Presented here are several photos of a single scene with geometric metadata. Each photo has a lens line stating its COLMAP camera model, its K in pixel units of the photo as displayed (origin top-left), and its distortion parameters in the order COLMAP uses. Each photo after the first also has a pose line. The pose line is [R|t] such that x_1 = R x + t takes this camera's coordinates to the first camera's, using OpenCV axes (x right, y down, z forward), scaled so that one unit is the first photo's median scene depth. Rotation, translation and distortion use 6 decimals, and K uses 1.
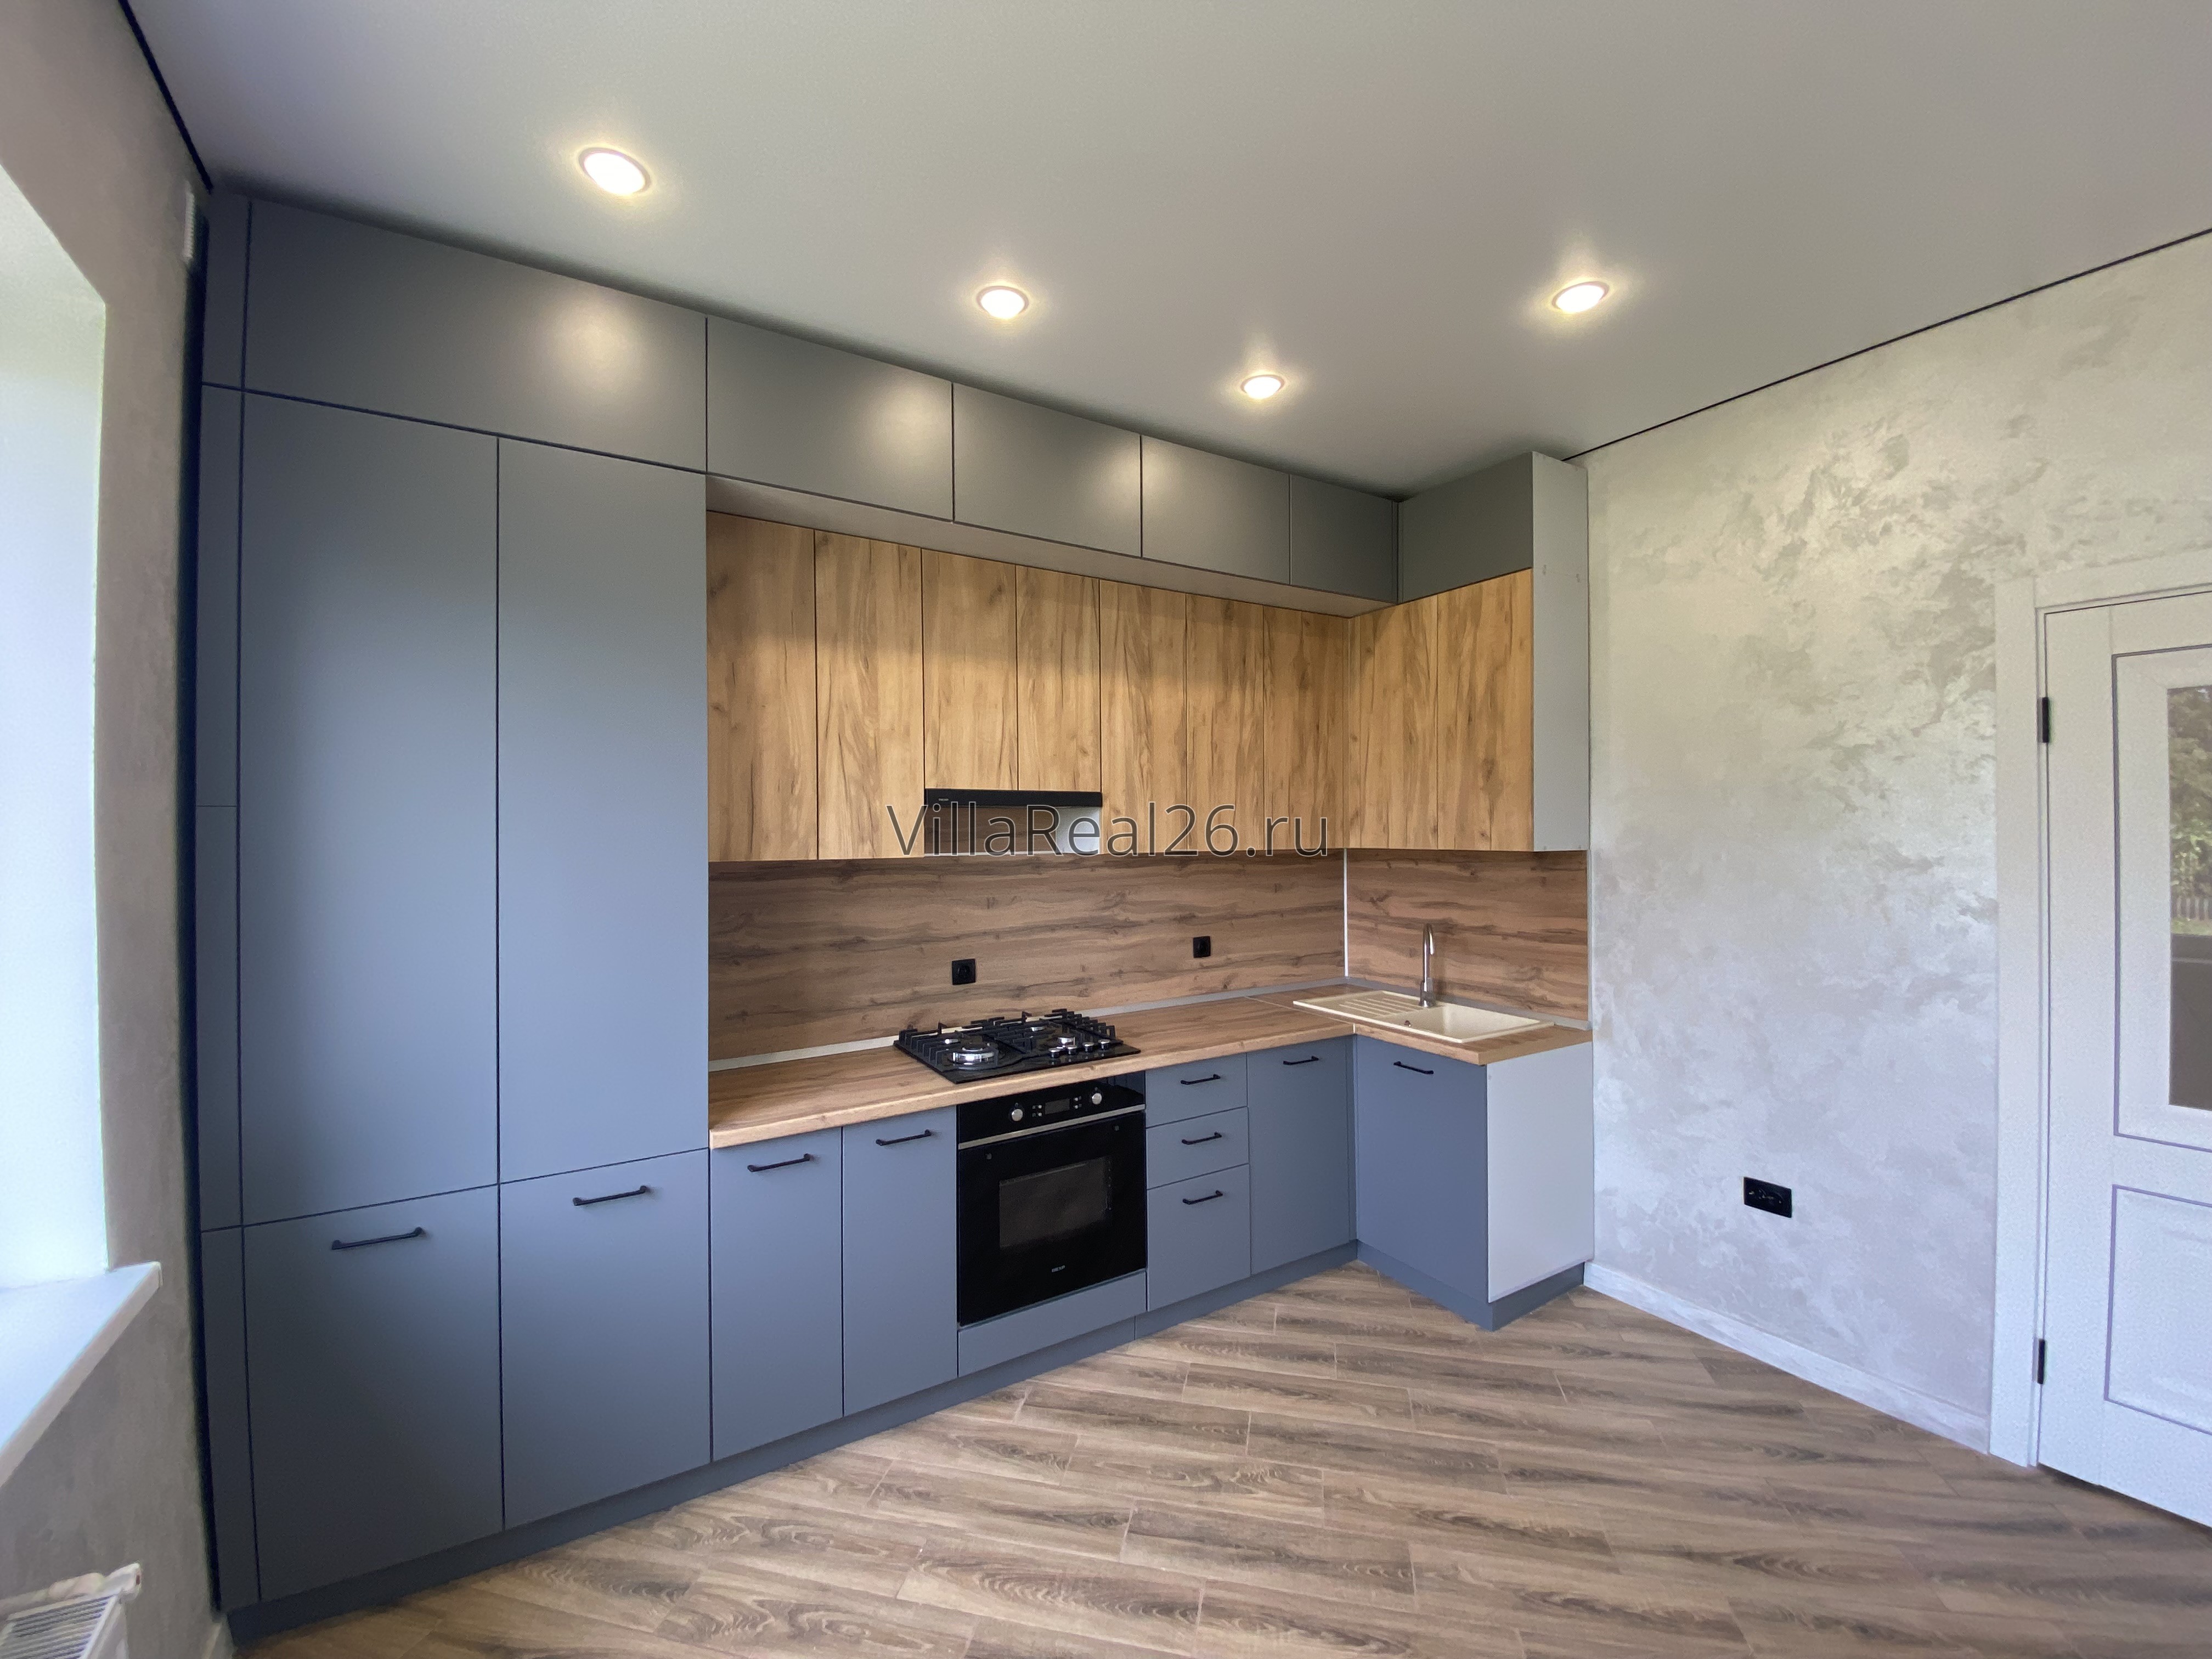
lens RADIAL K [[885.7, 0, 1103.5], [0, 885.7, 819.5], [0, 0, 1]] dist [0.013934, -0.000112]
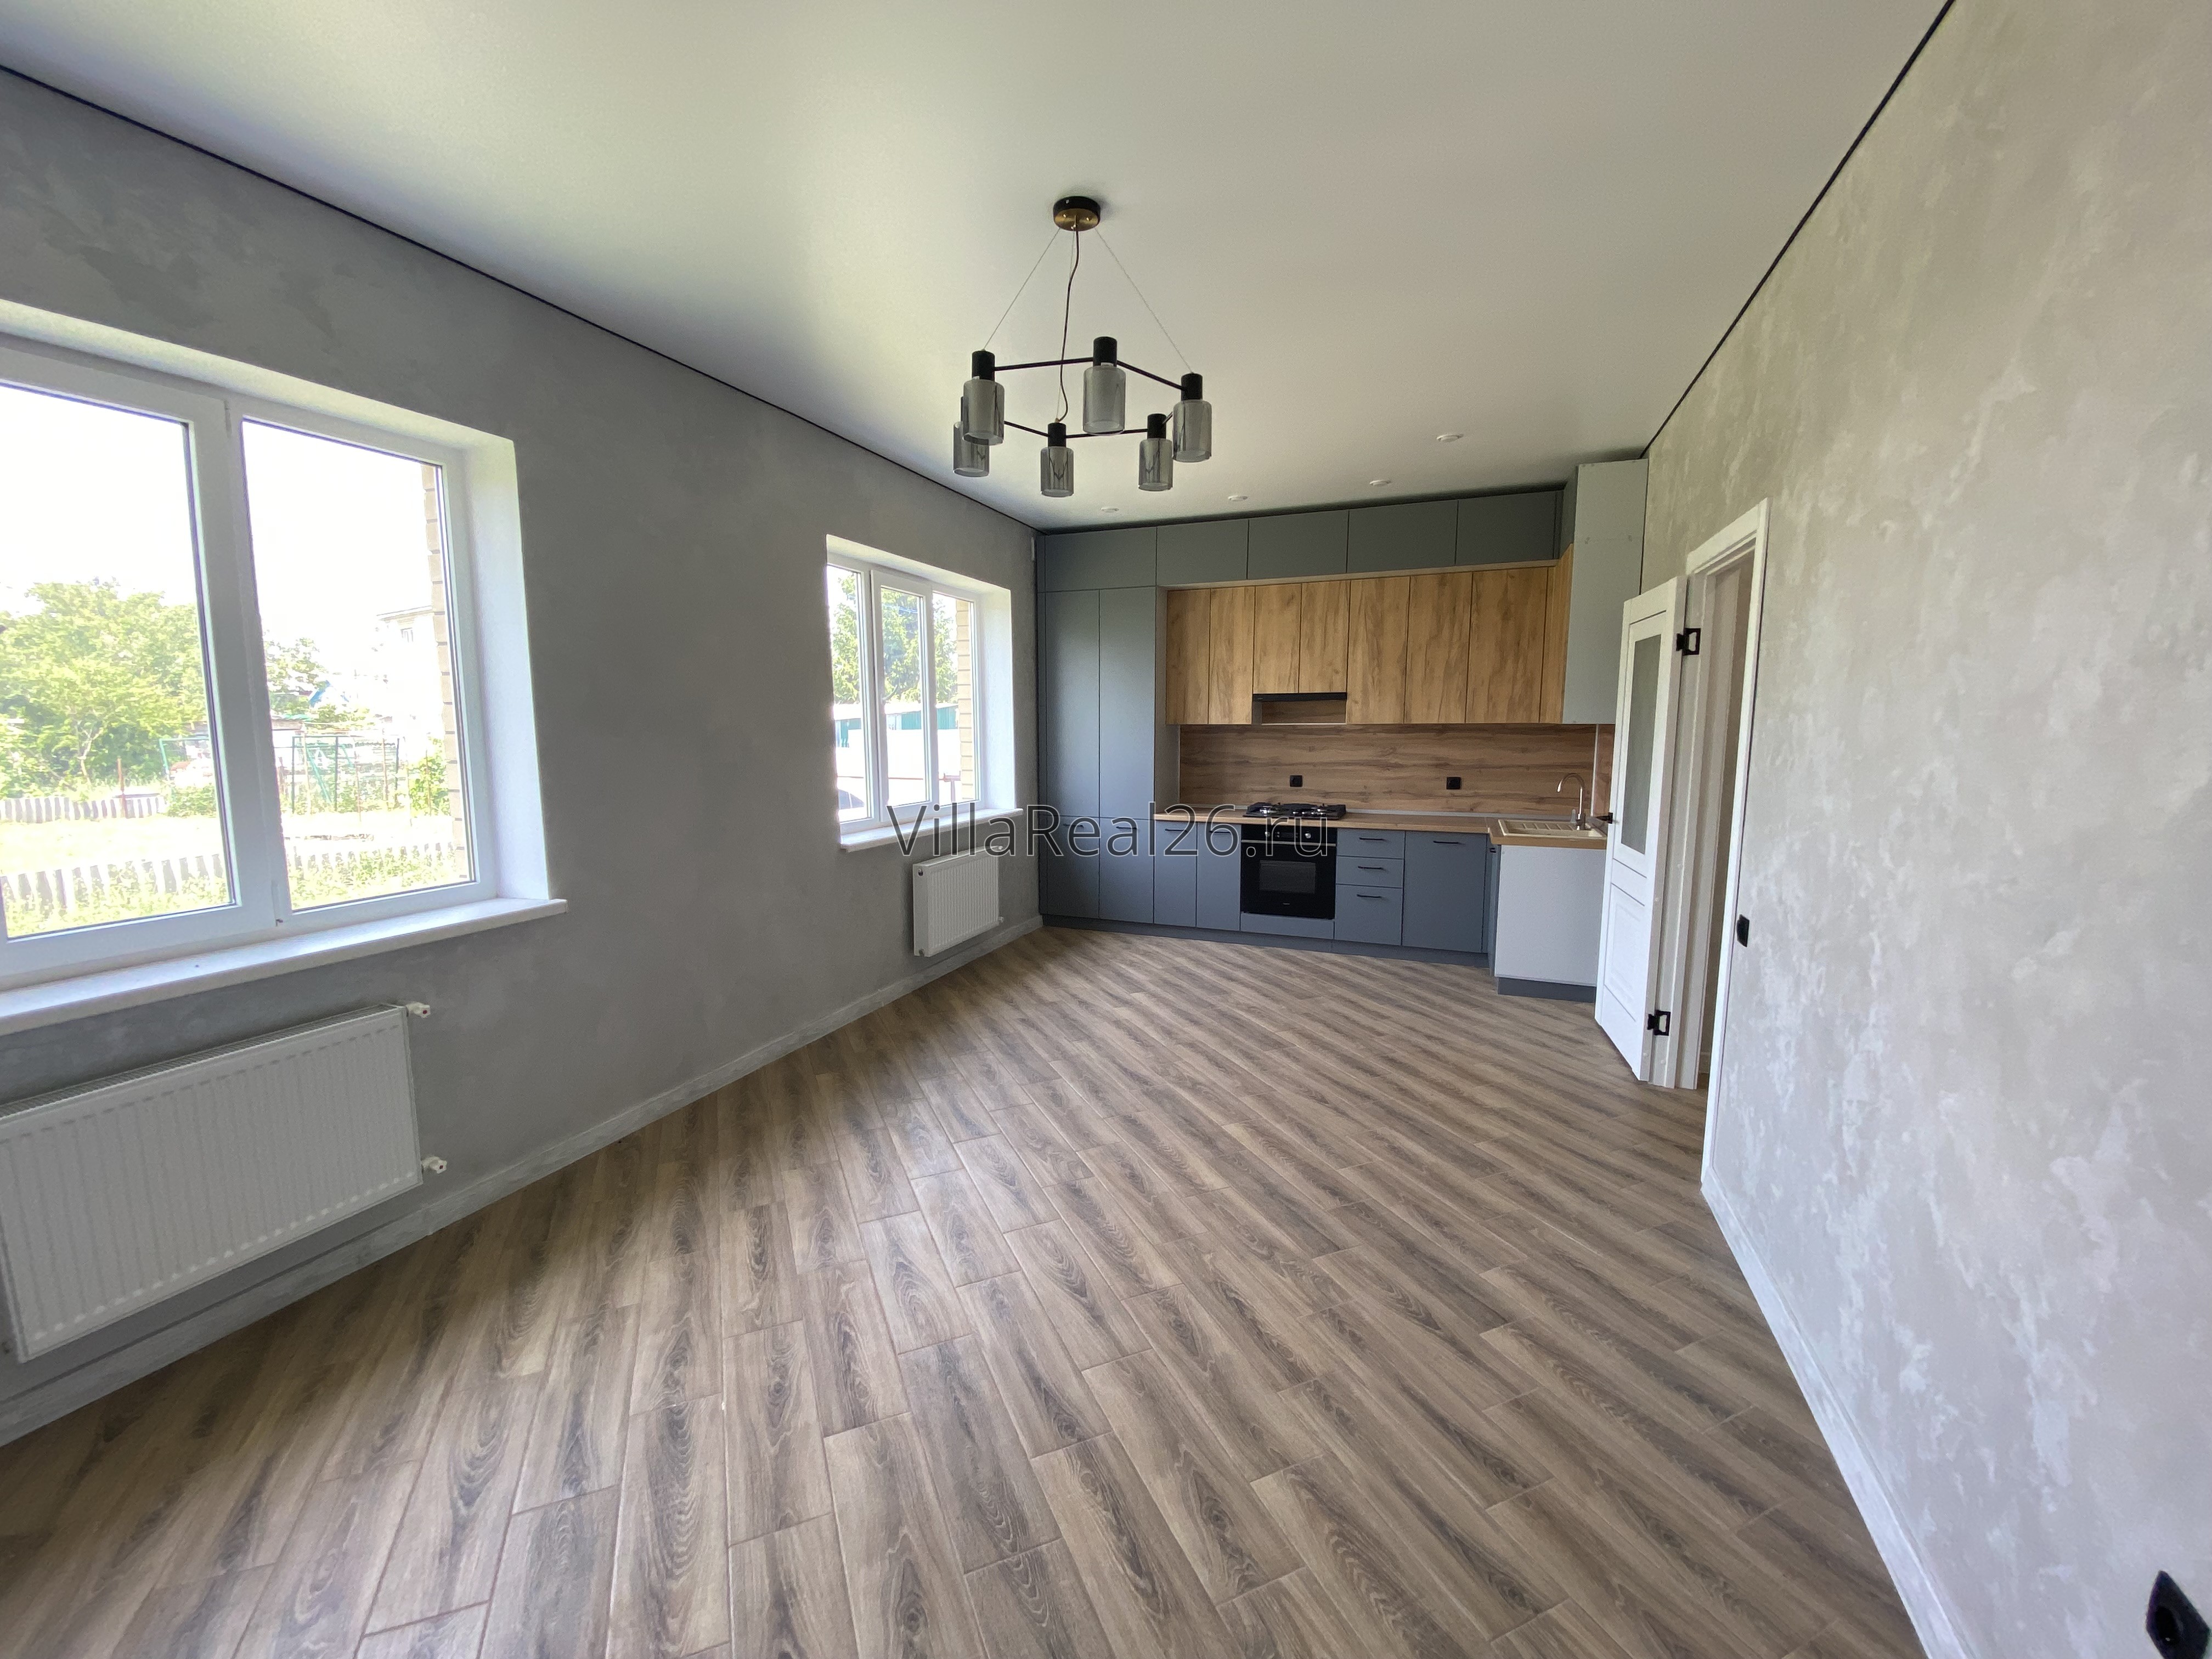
lens RADIAL K [[885.7, 0, 1103.5], [0, 885.7, 819.5], [0, 0, 1]] dist [0.013934, -0.000112]
pose [[0.598092, 0.088374, -0.796540, 1.308726], [0.007467, 0.993244, 0.115804, 0.018462], [0.801392, -0.075209, 0.593392, -0.638599]]
